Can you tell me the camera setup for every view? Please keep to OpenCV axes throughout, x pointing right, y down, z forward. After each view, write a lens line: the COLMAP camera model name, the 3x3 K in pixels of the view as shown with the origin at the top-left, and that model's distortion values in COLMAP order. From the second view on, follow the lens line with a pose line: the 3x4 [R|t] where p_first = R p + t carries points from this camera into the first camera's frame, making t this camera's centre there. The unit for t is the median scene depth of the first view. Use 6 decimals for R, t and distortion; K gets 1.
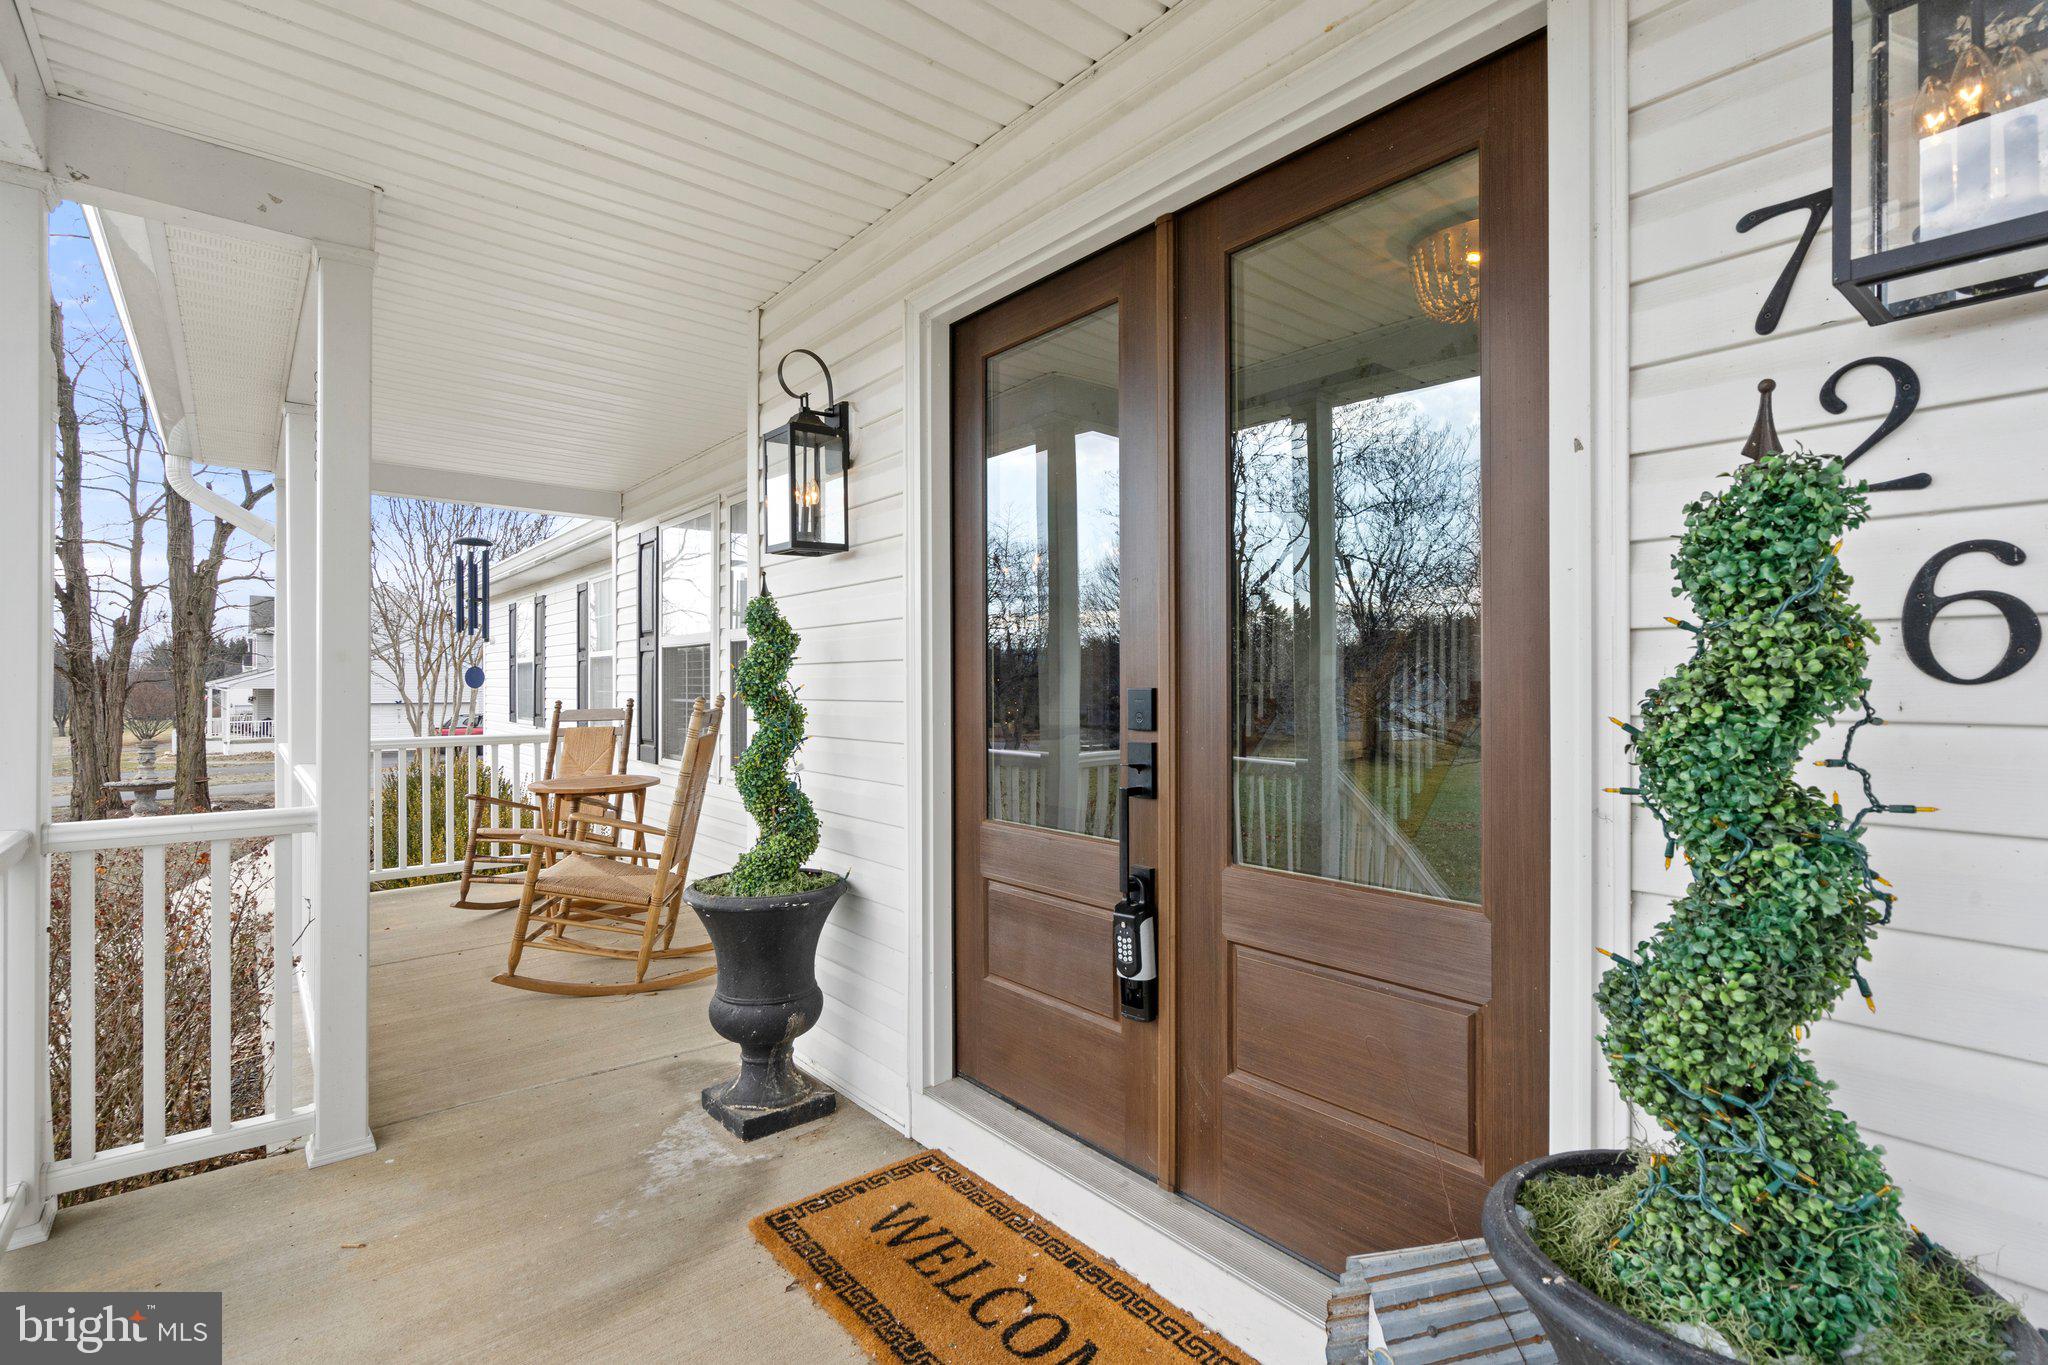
lens RADIAL K [[945.8, 0, 1024.0], [0, 945.8, 682.5], [0, 0, 1]] dist [-0.001218, -0.000214]
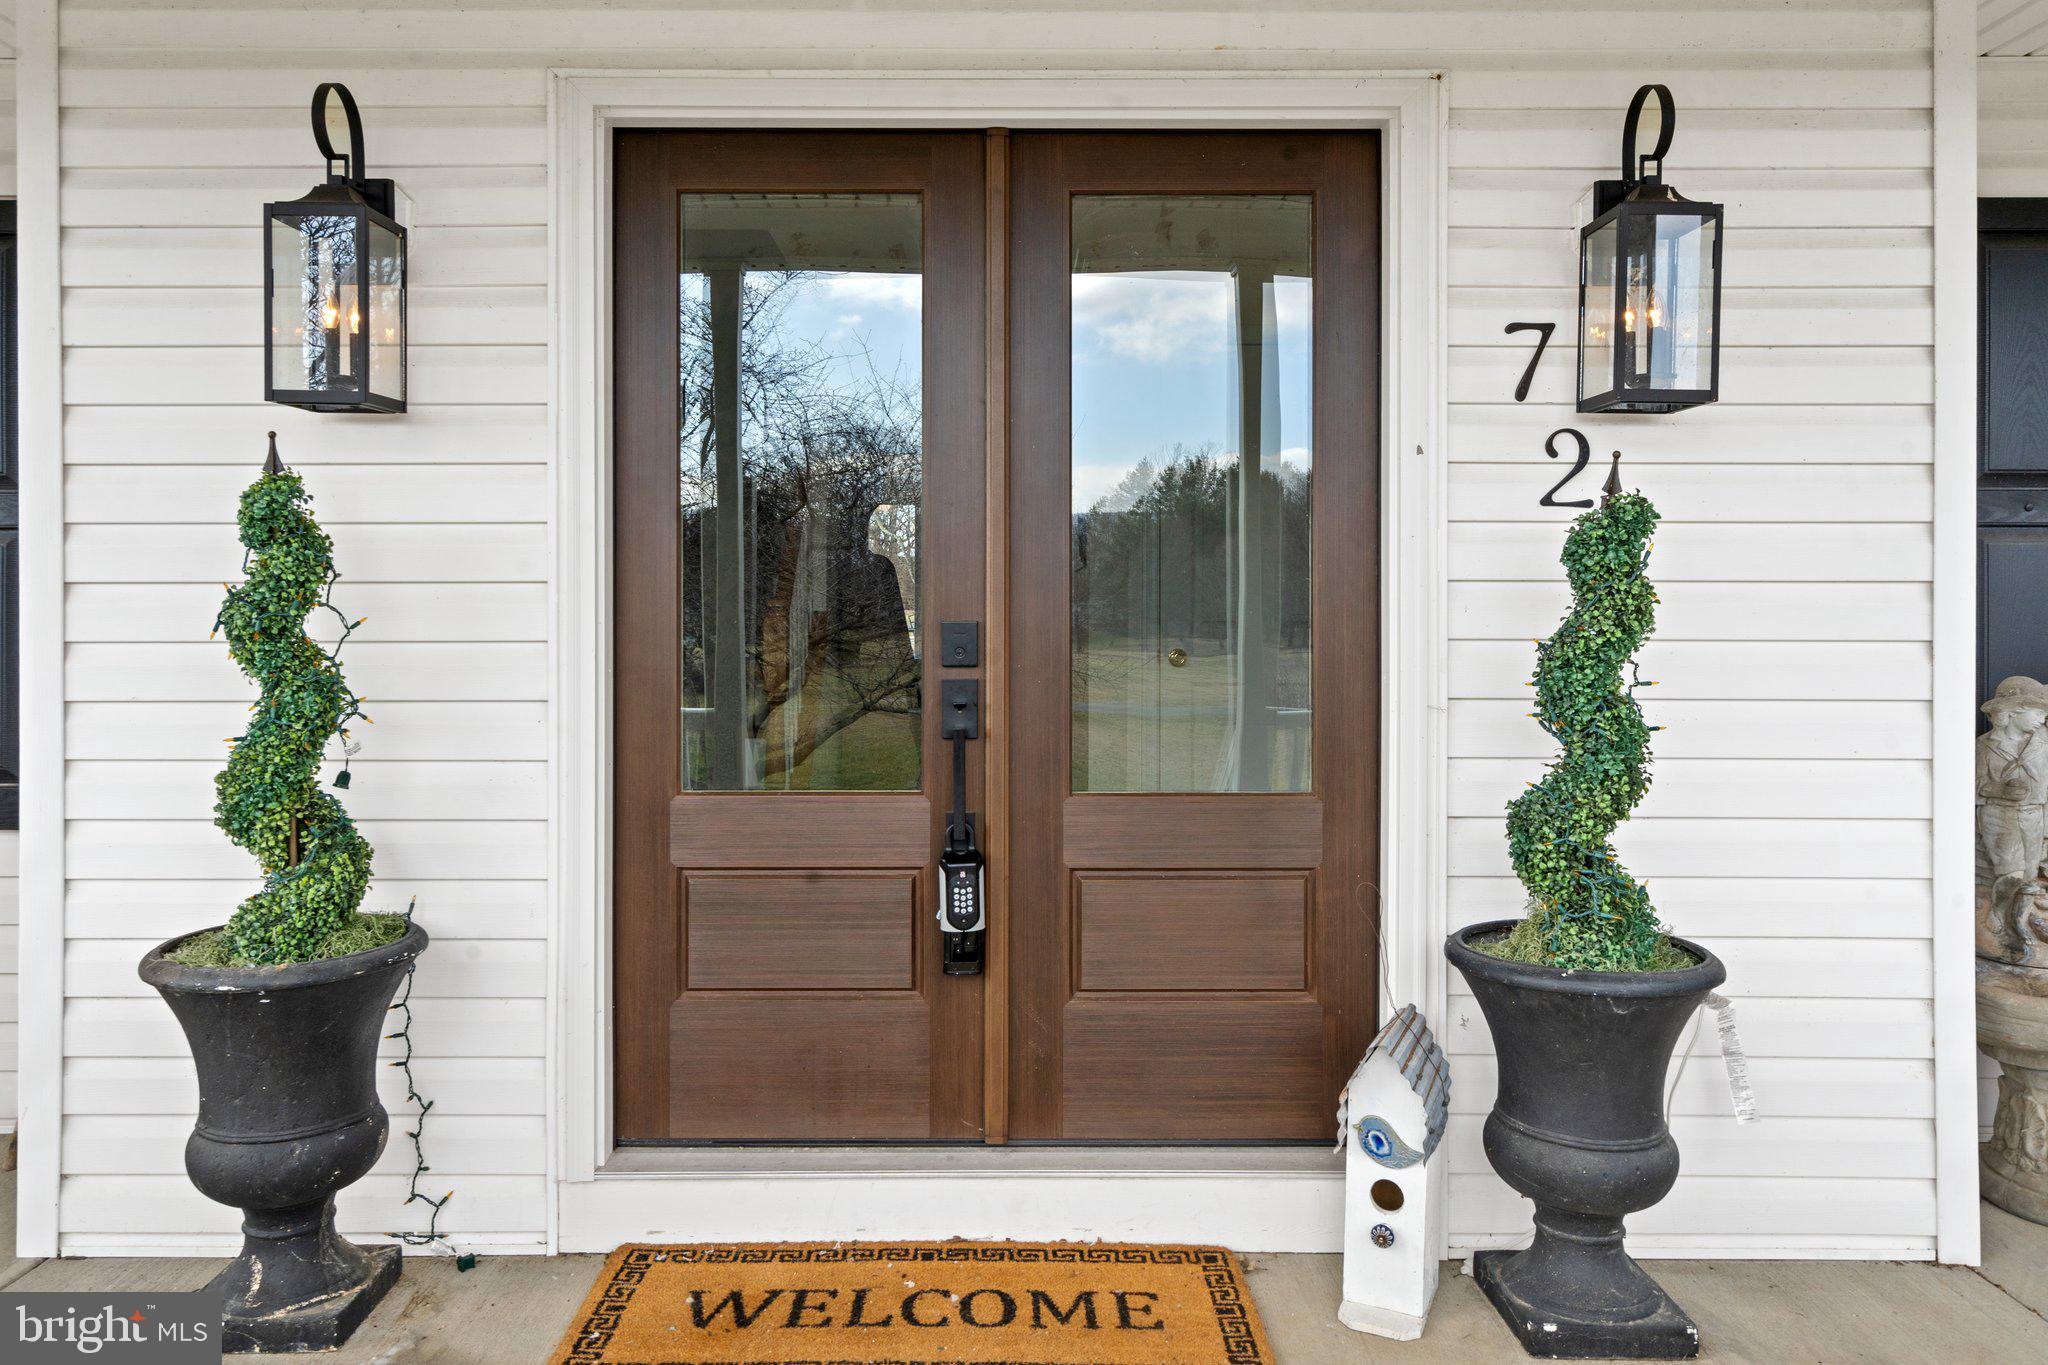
lens RADIAL K [[1424.4, 0, 1023.2], [0, 1424.4, 618.7], [0, 0, 1]] dist [0.002792, -0.001006]
pose [[0.631535, -0.002433, 0.775343, -0.938018], [-0.002241, 0.999985, 0.004963, -0.004019], [-0.775344, -0.004871, 0.631520, 0.068629]]
